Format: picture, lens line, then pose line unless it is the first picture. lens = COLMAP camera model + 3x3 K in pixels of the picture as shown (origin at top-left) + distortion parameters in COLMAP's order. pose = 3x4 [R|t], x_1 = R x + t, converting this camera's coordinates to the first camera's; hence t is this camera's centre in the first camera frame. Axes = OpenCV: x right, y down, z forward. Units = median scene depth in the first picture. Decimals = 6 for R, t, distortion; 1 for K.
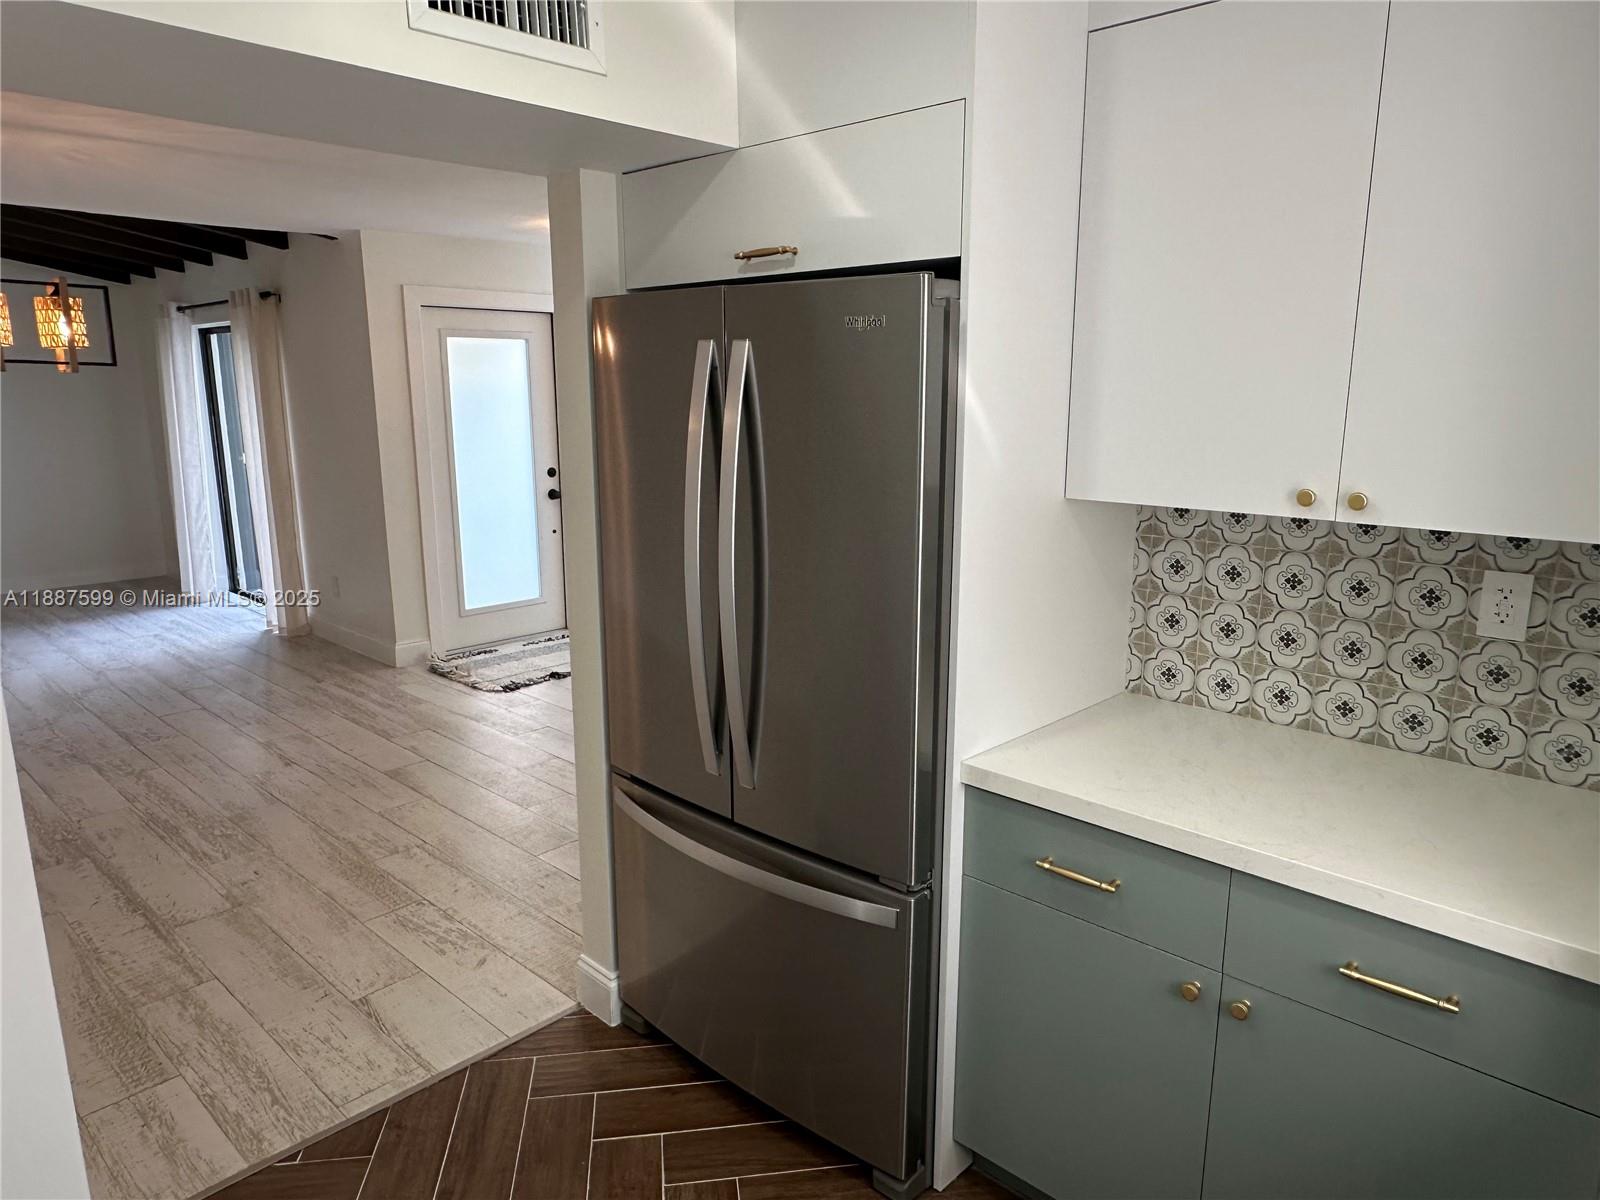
lens RADIAL K [[1047.7, 0, 796.5], [0, 1047.7, 605.0], [0, 0, 1]] dist [-0.001144, 0.003138]
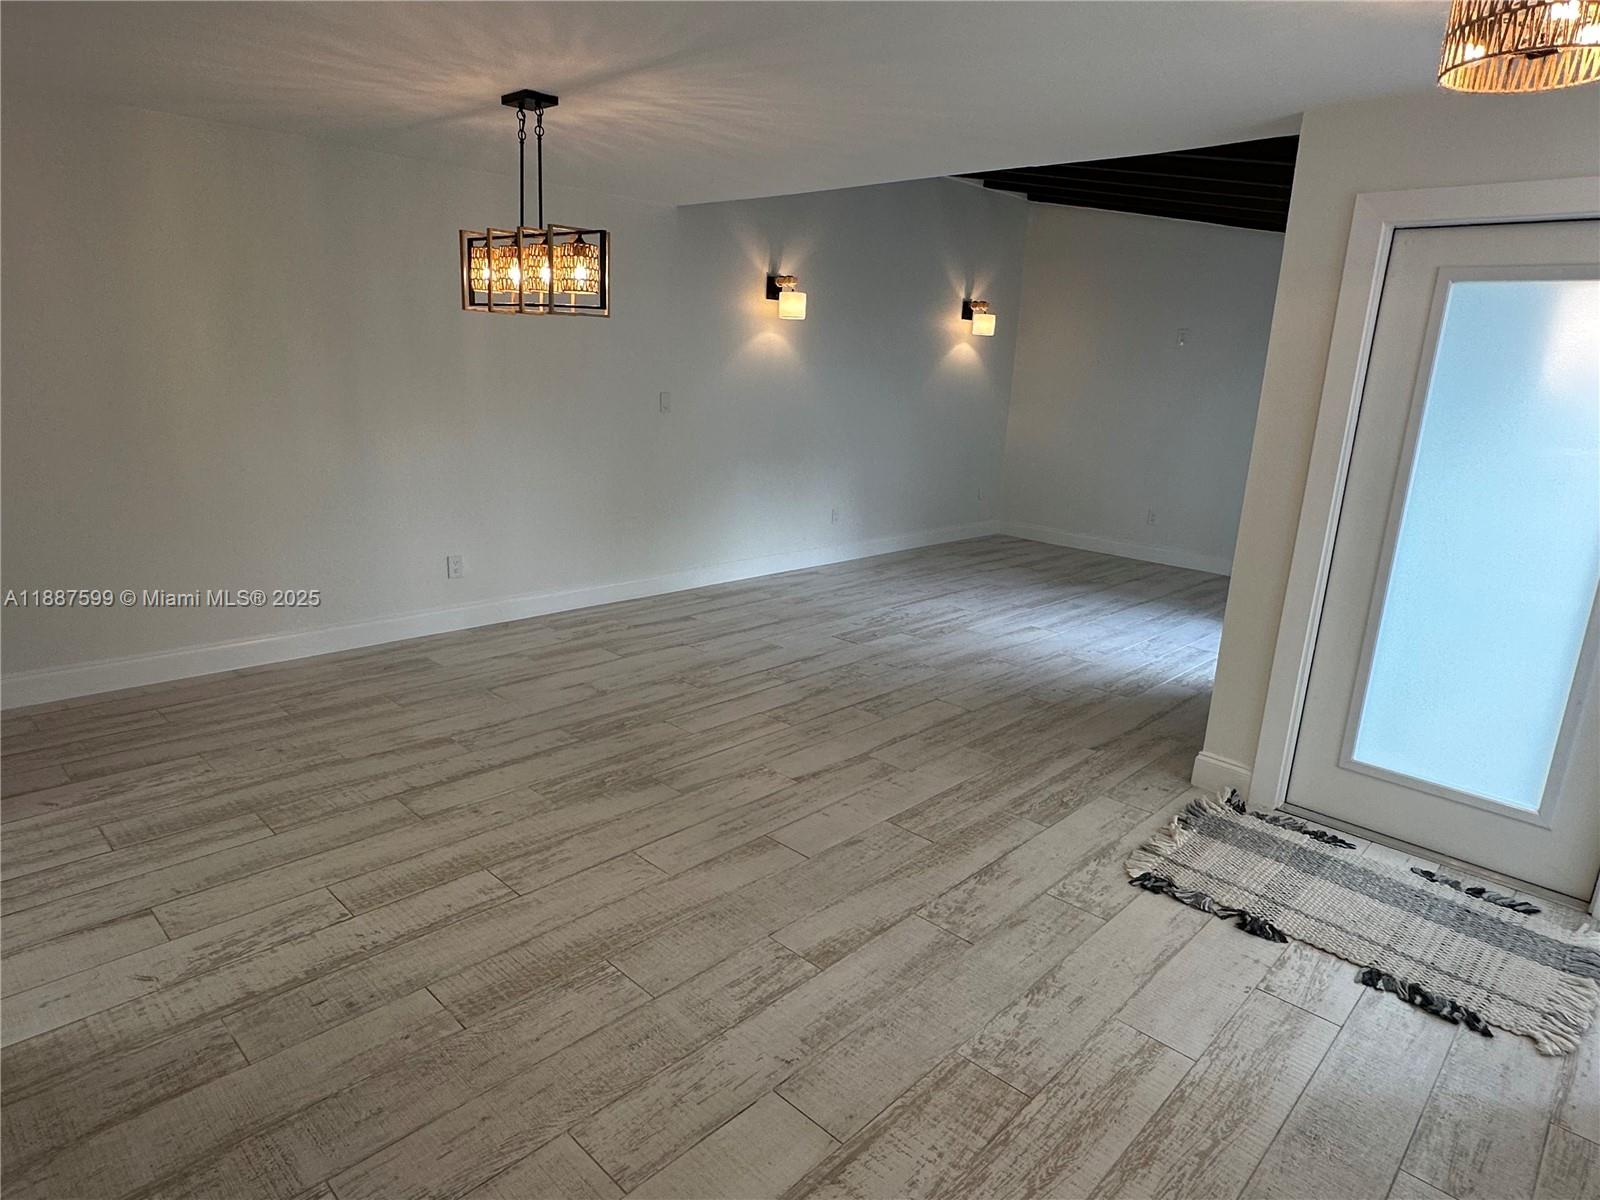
lens RADIAL K [[944.4, 0, 800.6], [0, 944.4, 590.9], [0, 0, 1]] dist [-0.004804, 0.004262]
pose [[-0.007842, 0.239393, -0.970891, 0.247085], [-0.255270, 0.938273, 0.233413, -0.183129], [0.966838, 0.249670, 0.053752, 0.938435]]
